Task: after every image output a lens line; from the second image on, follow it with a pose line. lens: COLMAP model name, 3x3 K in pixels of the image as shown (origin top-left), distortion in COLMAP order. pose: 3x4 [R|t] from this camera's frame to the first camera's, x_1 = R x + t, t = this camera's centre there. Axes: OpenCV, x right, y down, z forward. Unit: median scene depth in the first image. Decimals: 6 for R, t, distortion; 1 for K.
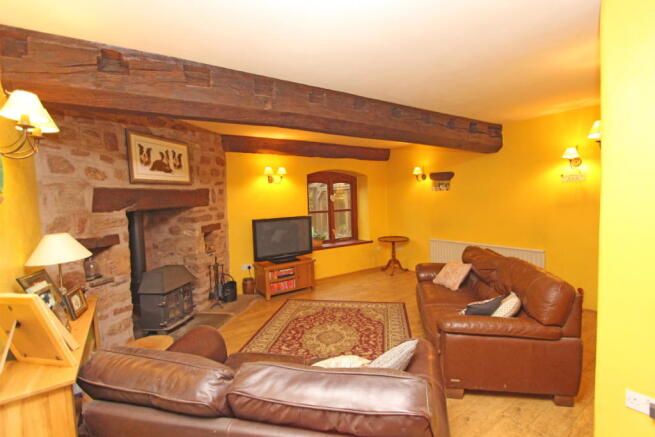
lens RADIAL K [[301.6, 0, 328.0], [0, 301.6, 218.9], [0, 0, 1]] dist [-0.002570, -0.000383]
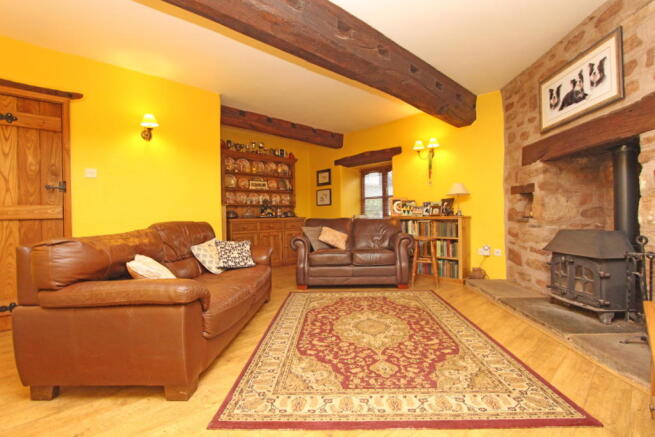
lens RADIAL K [[301.6, 0, 327.9], [0, 301.6, 218.2], [0, 0, 1]] dist [-0.002570, -0.000383]
pose [[-0.986781, 0.047708, -0.154875, 0.222173], [0.035636, 0.996173, 0.079806, 0.055033], [0.158090, 0.073232, -0.984705, 1.719820]]
